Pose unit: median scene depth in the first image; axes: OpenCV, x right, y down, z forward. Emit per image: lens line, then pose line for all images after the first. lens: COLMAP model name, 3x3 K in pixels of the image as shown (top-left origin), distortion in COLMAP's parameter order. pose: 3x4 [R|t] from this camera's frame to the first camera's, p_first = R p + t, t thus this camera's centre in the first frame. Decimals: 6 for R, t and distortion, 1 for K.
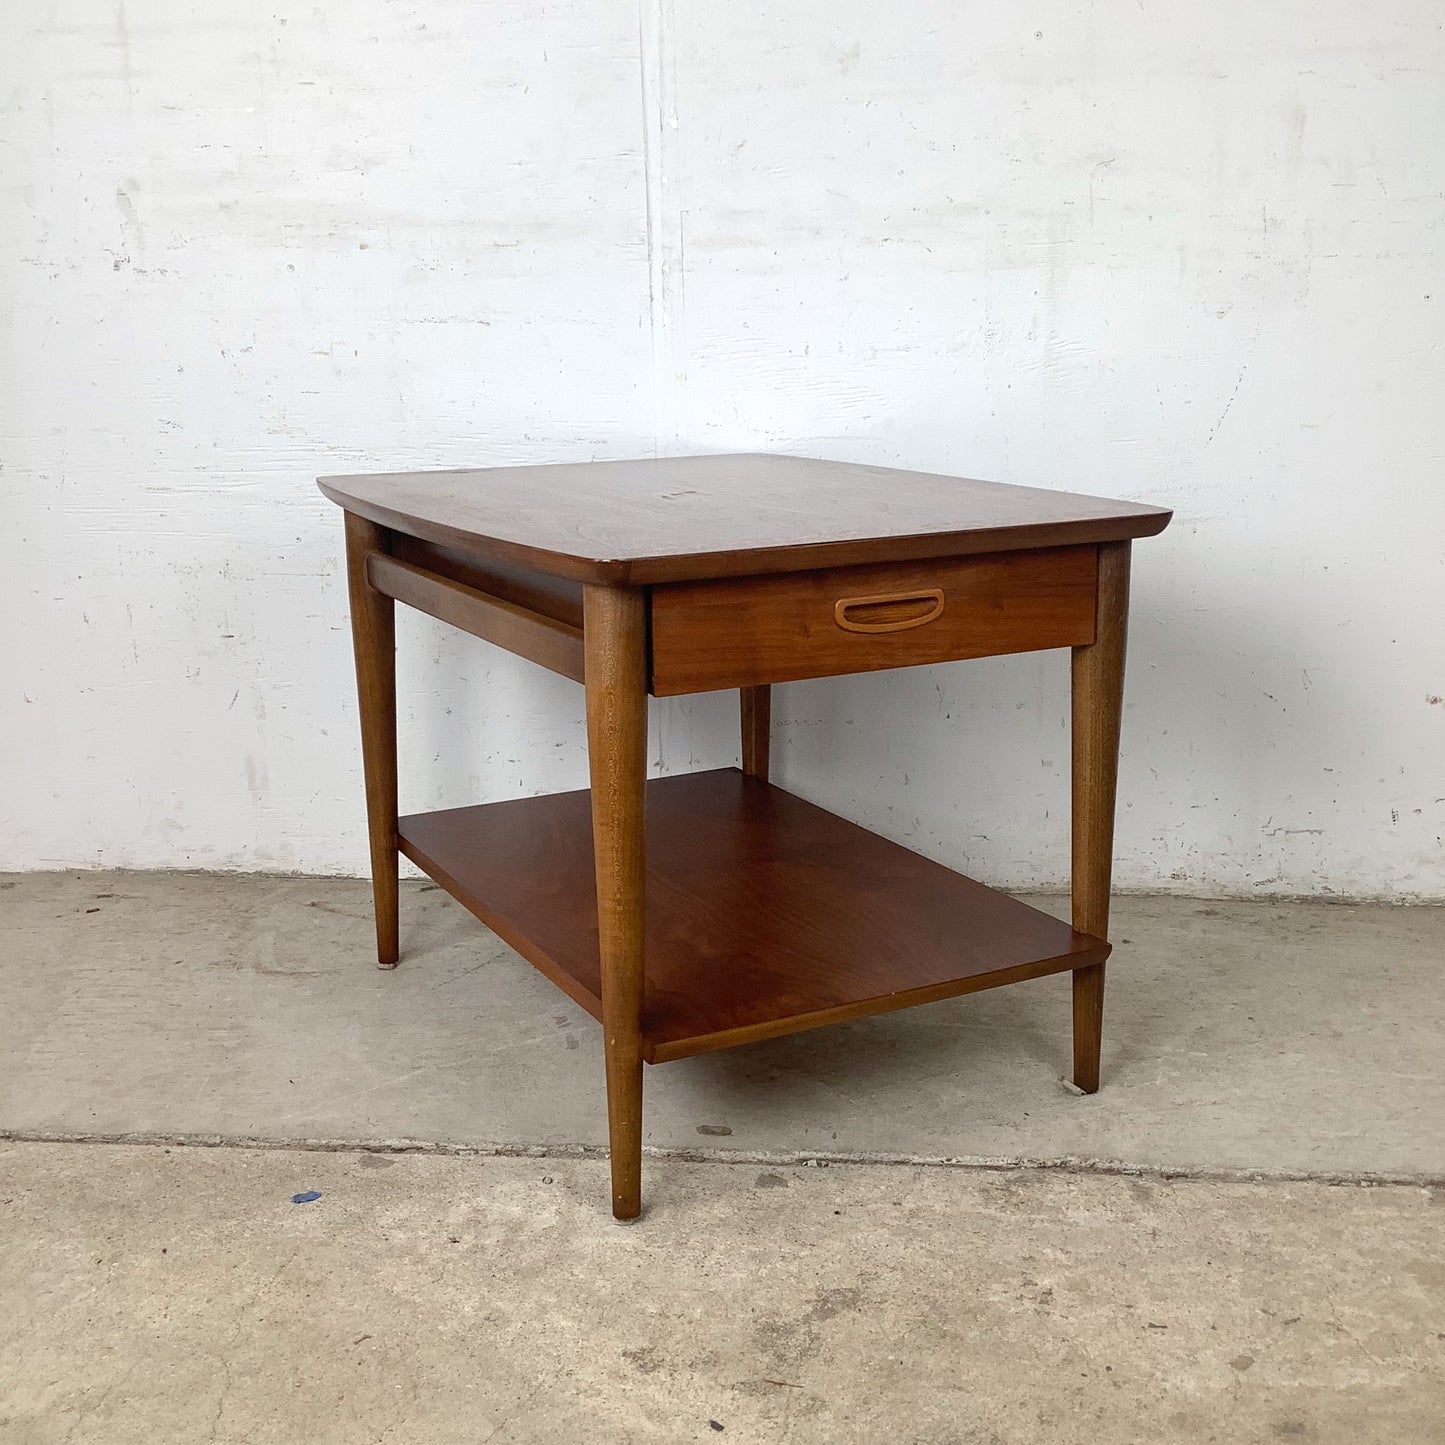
lens RADIAL K [[1747.7, 0, 719.6], [0, 1747.7, 697.7], [0, 0, 1]] dist [0.150446, -0.334343]
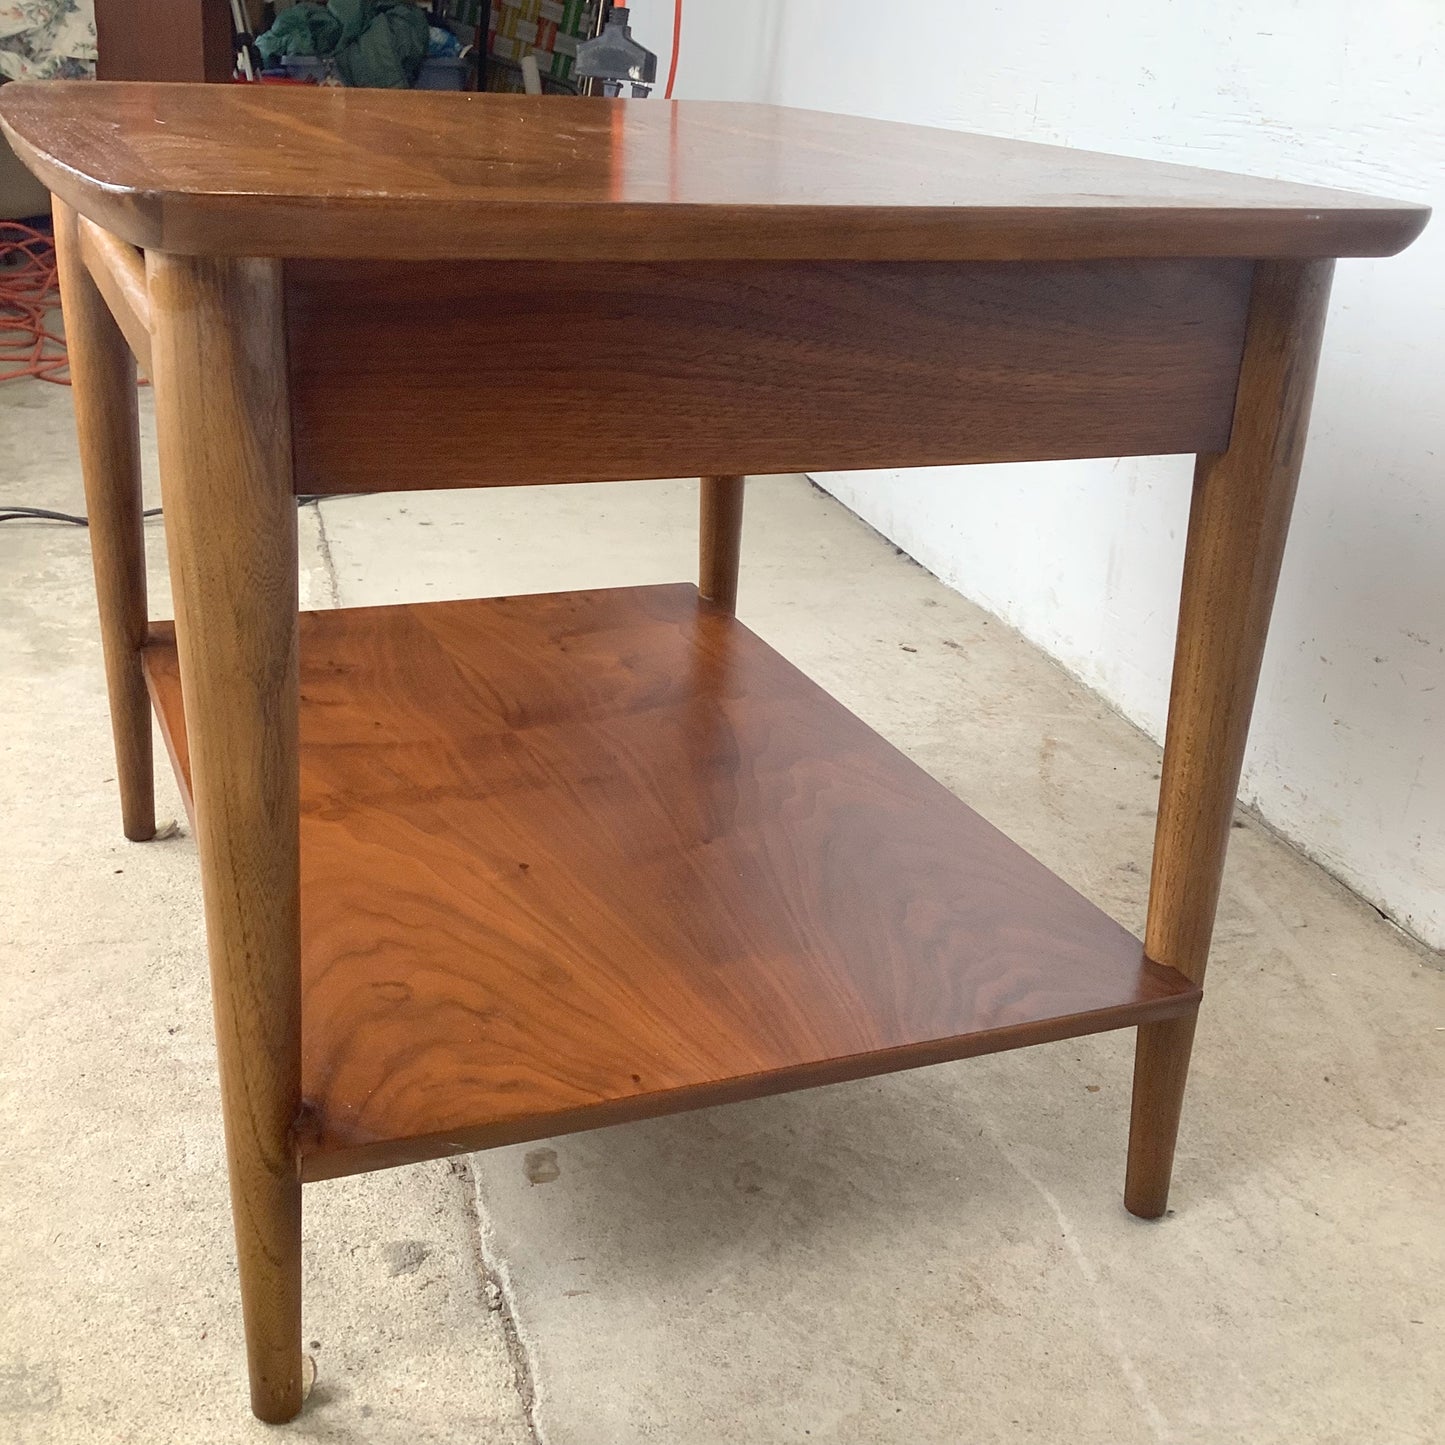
lens RADIAL K [[1773.4, 0, 722.9], [0, 1773.4, 694.1], [0, 0, 1]] dist [0.117502, -0.241137]
pose [[0.363982, 0.356602, -0.860437, 0.507873], [-0.262470, 0.925636, 0.272593, -0.099872], [0.893659, 0.126620, 0.430512, 0.763661]]
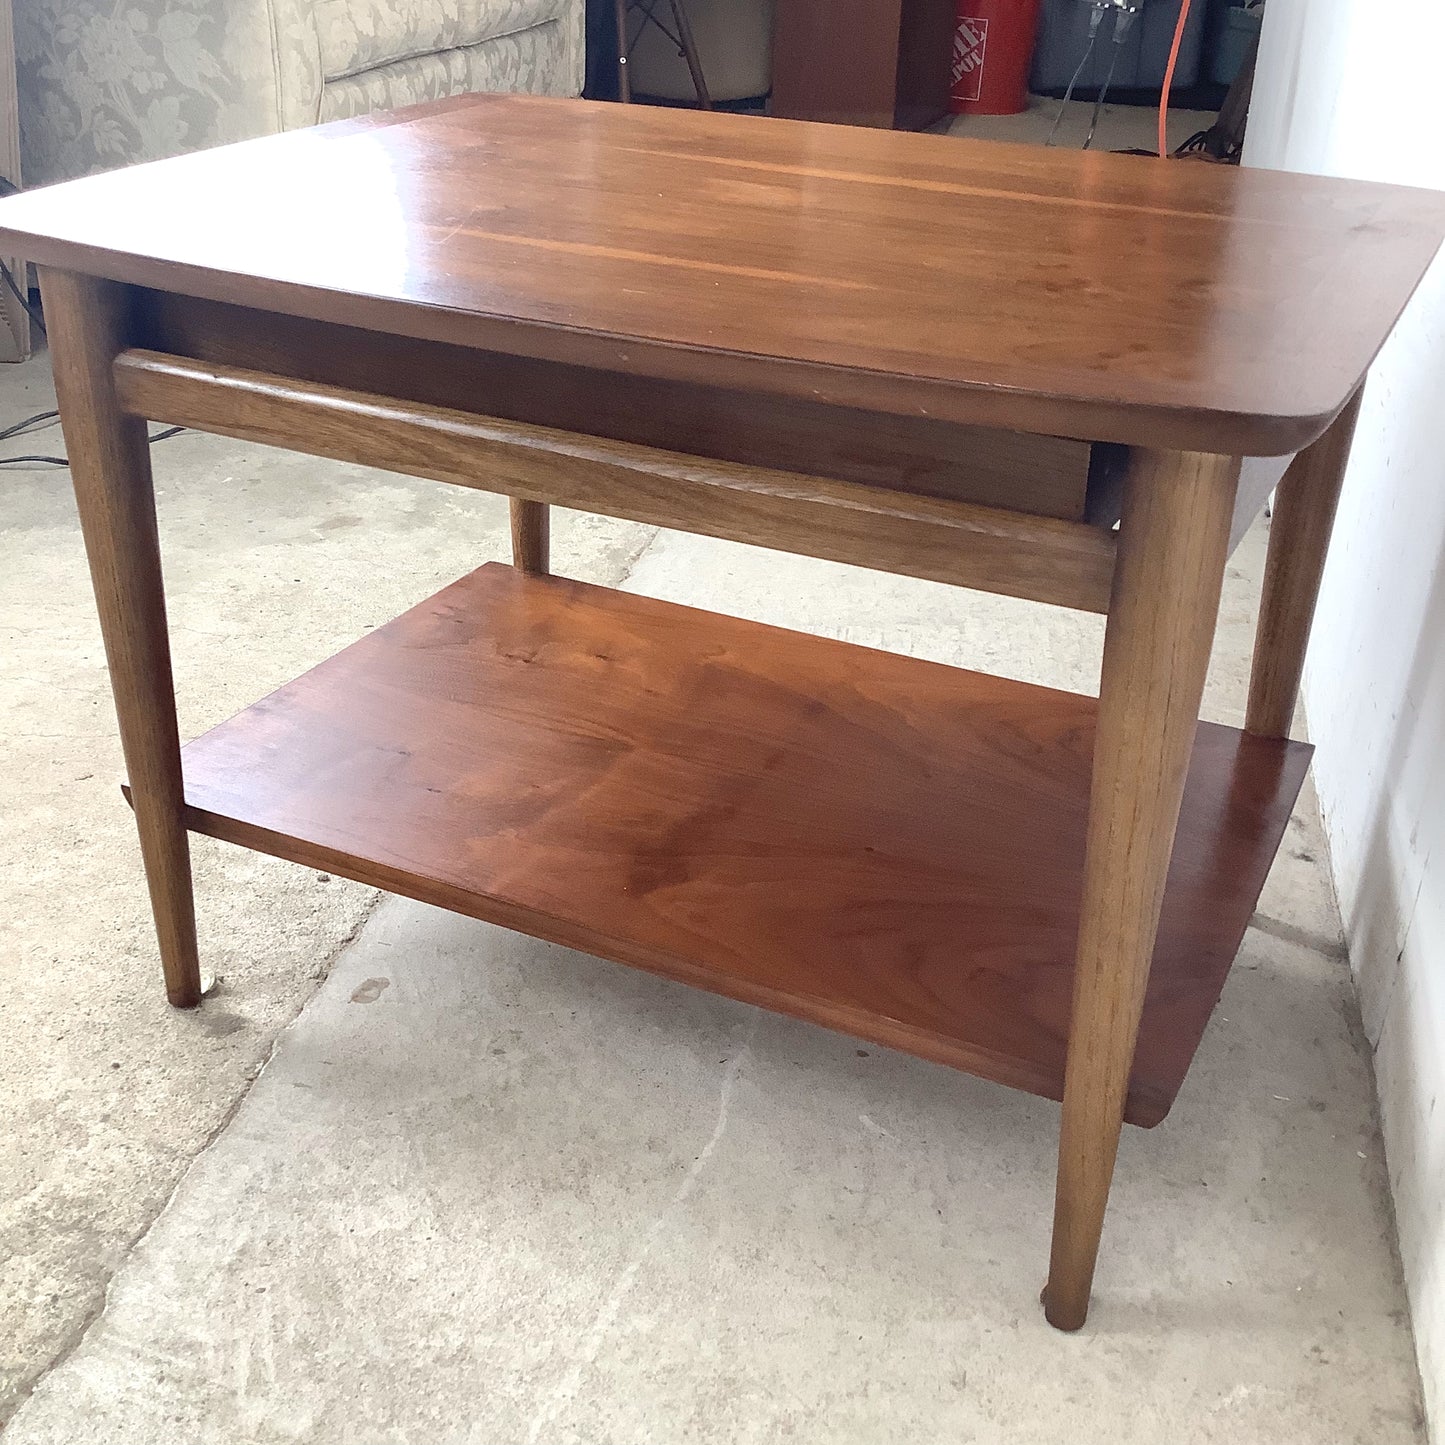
lens RADIAL K [[1747.7, 0, 719.6], [0, 1747.7, 697.7], [0, 0, 1]] dist [0.150446, -0.334343]
pose [[-0.119618, 0.449401, -0.885285, 0.623530], [-0.245531, 0.850599, 0.464969, -0.276190], [0.961980, 0.272983, 0.008595, 1.109961]]
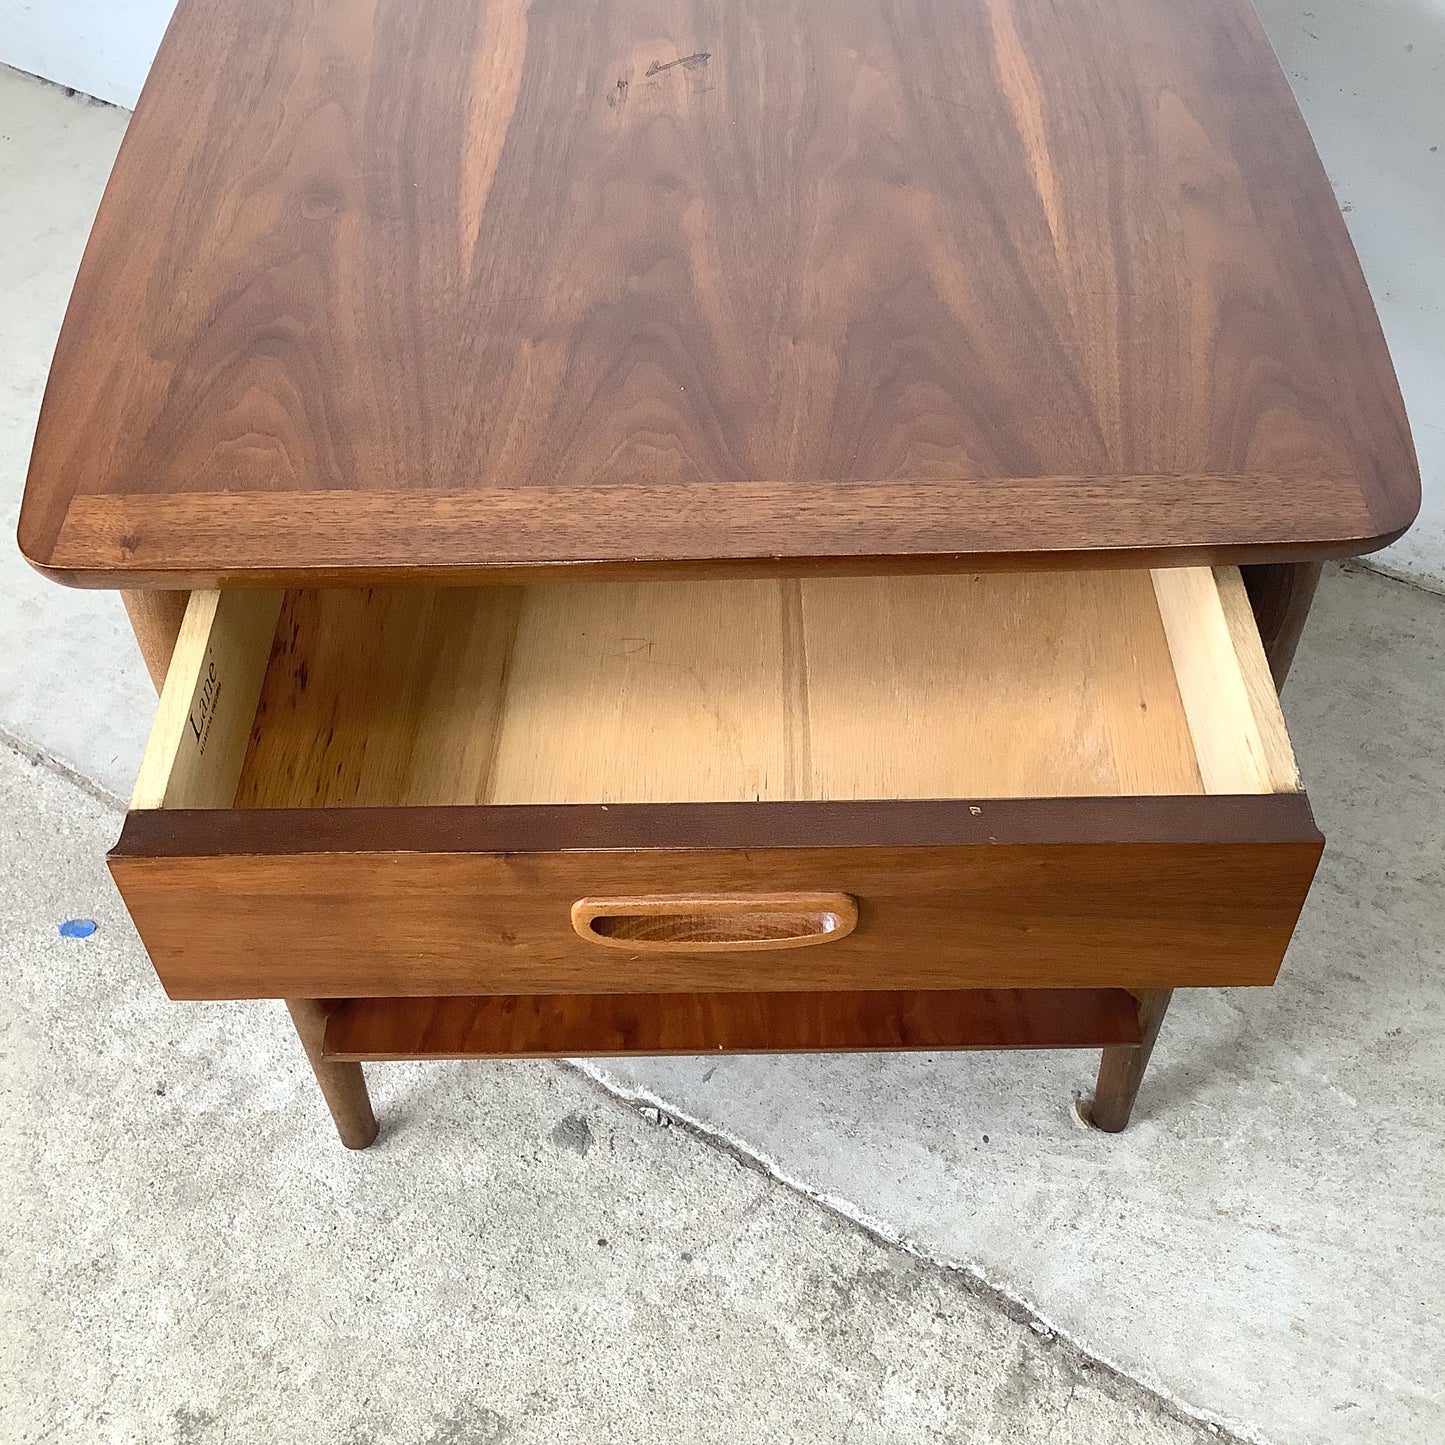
lens RADIAL K [[1746.9, 0, 722.5], [0, 1746.9, 722.5], [0, 0, 1]] dist [0.140908, -0.348607]
pose [[0.889249, 0.337173, -0.309114, 0.243939], [-0.090748, 0.792379, 0.603242, -0.303793], [0.448332, -0.508380, 0.735220, 0.538766]]
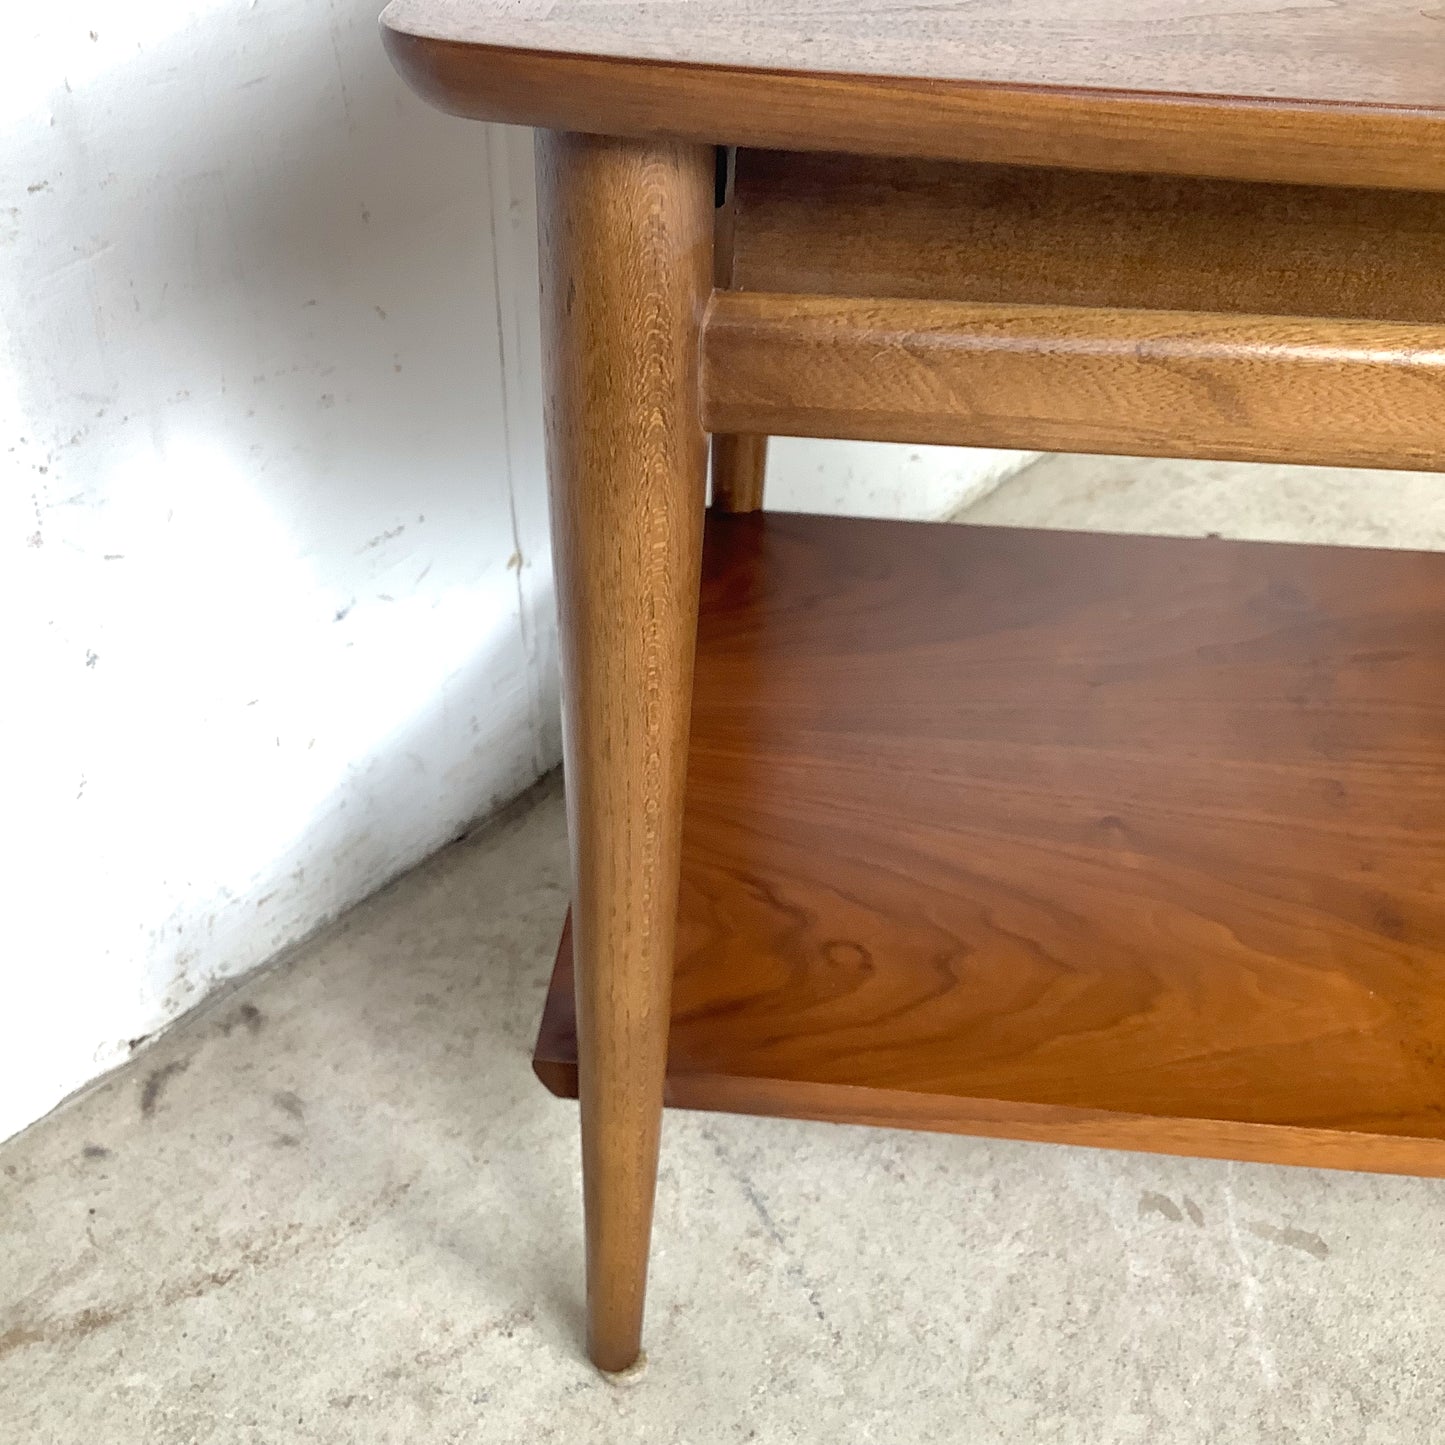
lens RADIAL K [[1773.4, 0, 722.9], [0, 1773.4, 694.1], [0, 0, 1]] dist [0.117502, -0.241137]
pose [[0.545433, -0.449017, 0.707733, -0.480712], [0.157105, 0.884199, 0.439898, -0.172222], [-0.823299, -0.128746, 0.552814, 0.995155]]
